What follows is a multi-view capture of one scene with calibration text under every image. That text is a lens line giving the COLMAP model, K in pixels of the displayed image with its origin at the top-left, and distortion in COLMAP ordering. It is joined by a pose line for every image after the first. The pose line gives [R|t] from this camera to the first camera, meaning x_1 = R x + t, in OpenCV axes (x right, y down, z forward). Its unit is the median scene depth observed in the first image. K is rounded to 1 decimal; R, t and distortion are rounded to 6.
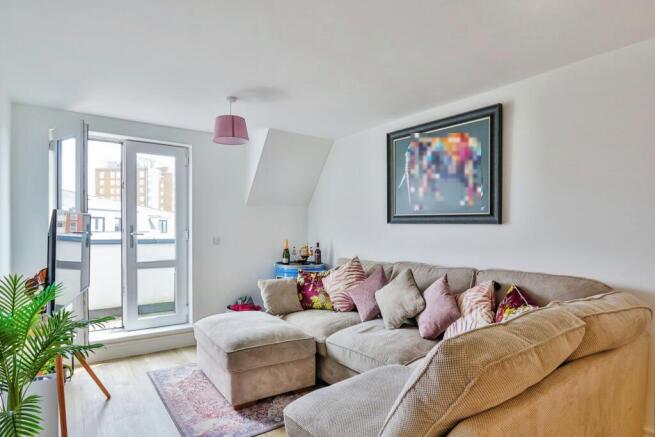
lens RADIAL K [[357.8, 0, 326.5], [0, 357.8, 235.5], [0, 0, 1]] dist [-0.002288, -0.000390]
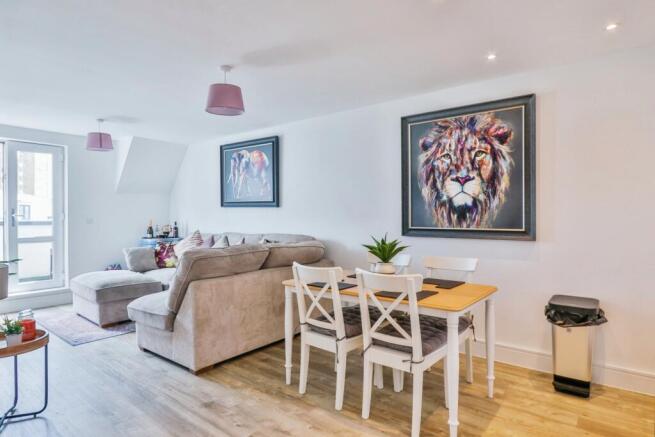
lens RADIAL K [[380.3, 0, 327.5], [0, 380.3, 218.5], [0, 0, 1]] dist [-0.000726, 0.001017]
pose [[0.968320, -0.006849, 0.249618, 0.205164], [0.009154, 0.999925, -0.008077, 0.029268], [-0.249544, 0.010106, 0.968311, -0.612896]]
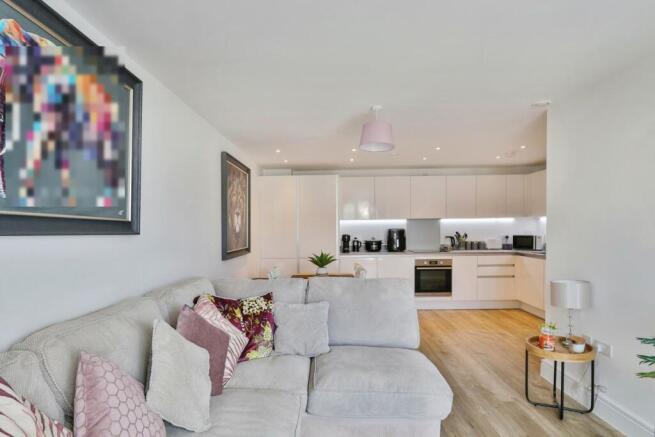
lens RADIAL K [[359.4, 0, 327.5], [0, 359.4, 218.5], [0, 0, 1]] dist [-0.005060, -0.001575]
pose [[-0.803890, 0.010651, 0.594683, -0.241890], [0.010236, 0.999939, -0.004072, -0.045856], [-0.594690, 0.002814, -0.803950, 1.052165]]
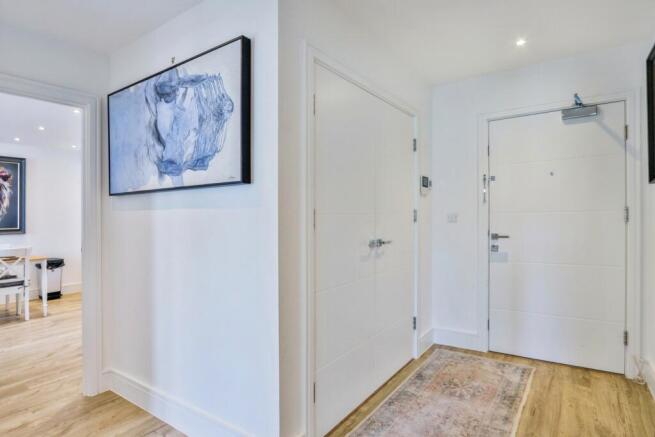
lens RADIAL K [[359.4, 0, 327.5], [0, 359.4, 218.5], [0, 0, 1]] dist [-0.005060, -0.001575]
pose [[-0.303899, -0.004801, 0.952692, -1.058430], [0.016680, 0.999807, 0.010359, 0.015456], [-0.952558, 0.019039, -0.303760, -0.690444]]
